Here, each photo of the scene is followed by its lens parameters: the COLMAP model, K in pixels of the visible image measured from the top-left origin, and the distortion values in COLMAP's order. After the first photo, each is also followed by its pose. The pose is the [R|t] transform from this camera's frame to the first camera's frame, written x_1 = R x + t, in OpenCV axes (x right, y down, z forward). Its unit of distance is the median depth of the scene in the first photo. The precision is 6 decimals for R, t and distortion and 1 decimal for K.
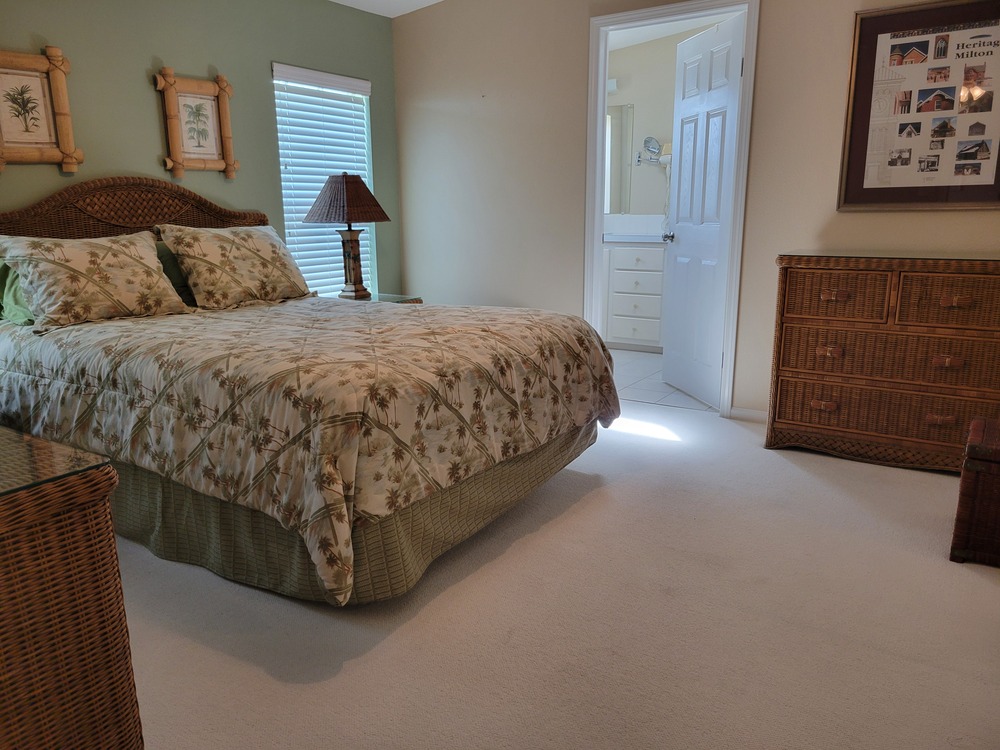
lens RADIAL K [[746.4, 0, 500.0], [0, 746.4, 377.4], [0, 0, 1]] dist [0.030925, 0.001034]
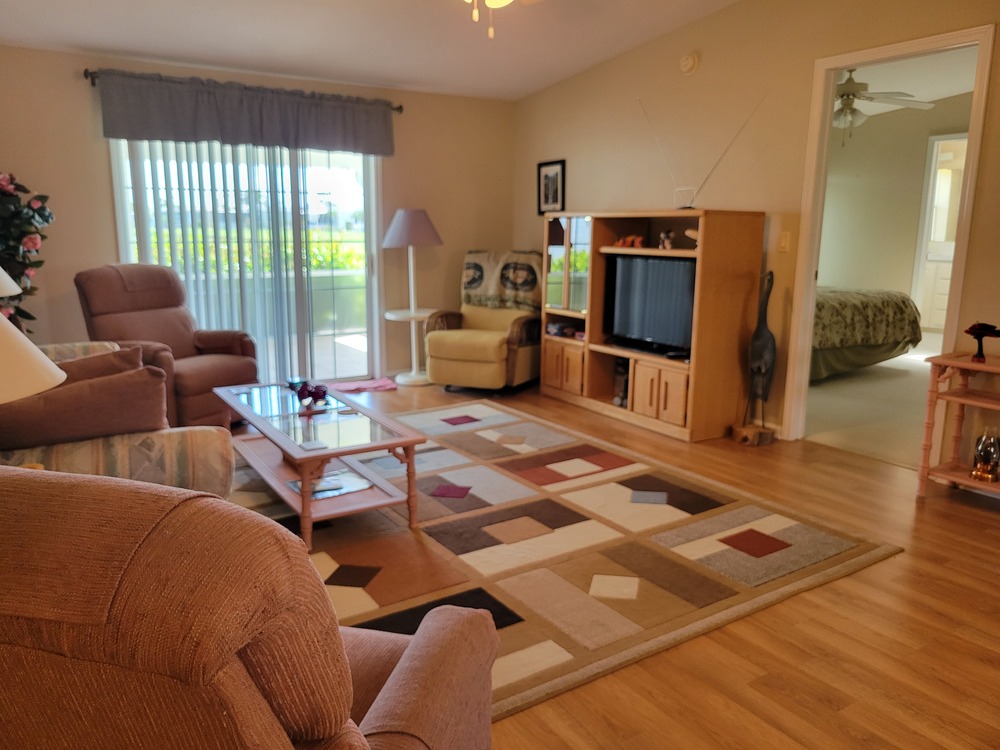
lens RADIAL K [[746.4, 0, 498.7], [0, 746.4, 374.3], [0, 0, 1]] dist [0.030925, 0.001034]
pose [[0.917774, 0.090898, -0.386560, -0.121628], [-0.105387, 0.994296, -0.016405, 0.366547], [0.382864, 0.055794, 0.922118, -1.673034]]
